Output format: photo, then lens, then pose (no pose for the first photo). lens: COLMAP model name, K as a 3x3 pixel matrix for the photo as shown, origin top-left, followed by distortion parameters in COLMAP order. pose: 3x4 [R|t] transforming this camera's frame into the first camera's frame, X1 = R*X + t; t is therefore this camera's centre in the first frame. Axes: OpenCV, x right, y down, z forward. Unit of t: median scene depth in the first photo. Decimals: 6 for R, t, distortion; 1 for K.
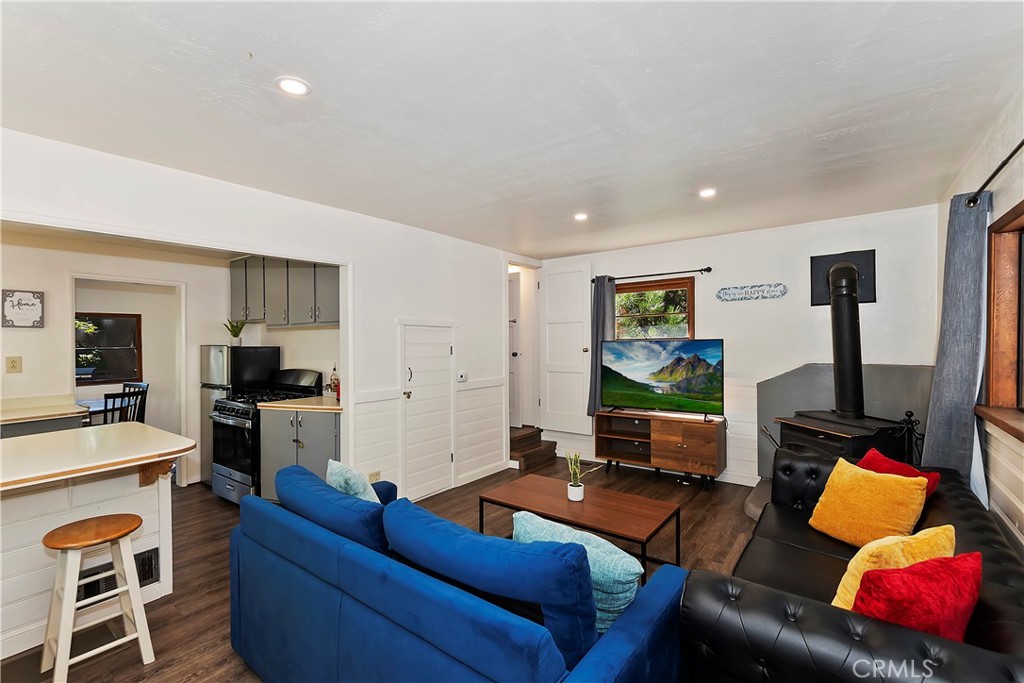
lens RADIAL K [[463.5, 0, 520.6], [0, 463.5, 345.1], [0, 0, 1]] dist [-0.015560, -0.001030]
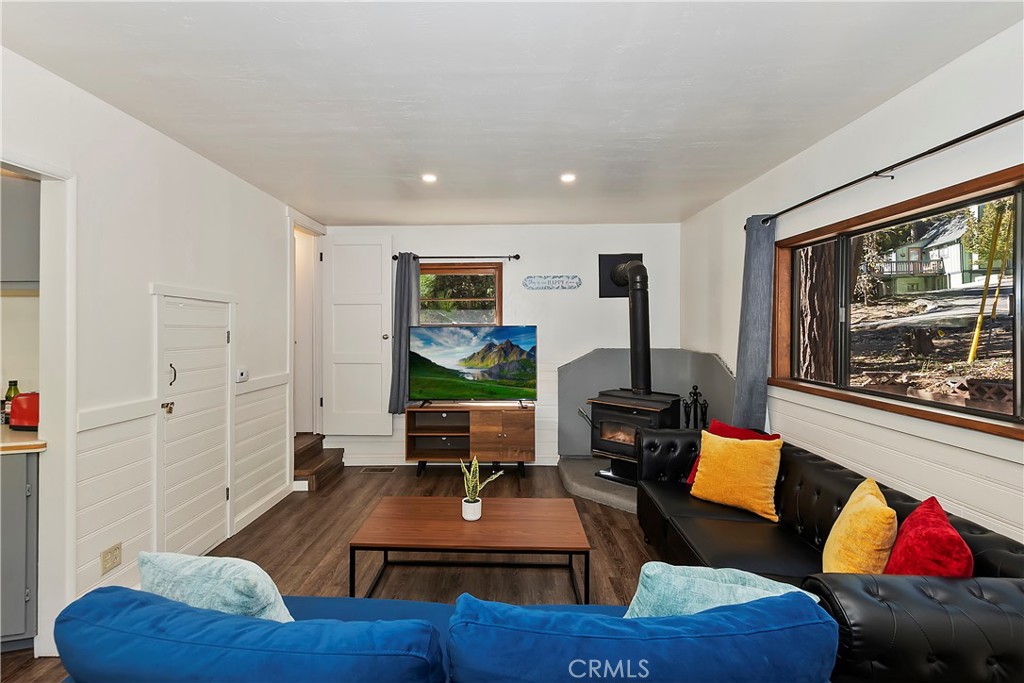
lens RADIAL K [[463.5, 0, 508.0], [0, 463.5, 326.8], [0, 0, 1]] dist [-0.015560, -0.001030]
pose [[0.810229, 0.012057, 0.585990, -0.210609], [-0.004497, 0.999887, -0.014355, 0.004272], [-0.586097, 0.008996, 0.810191, 0.199753]]
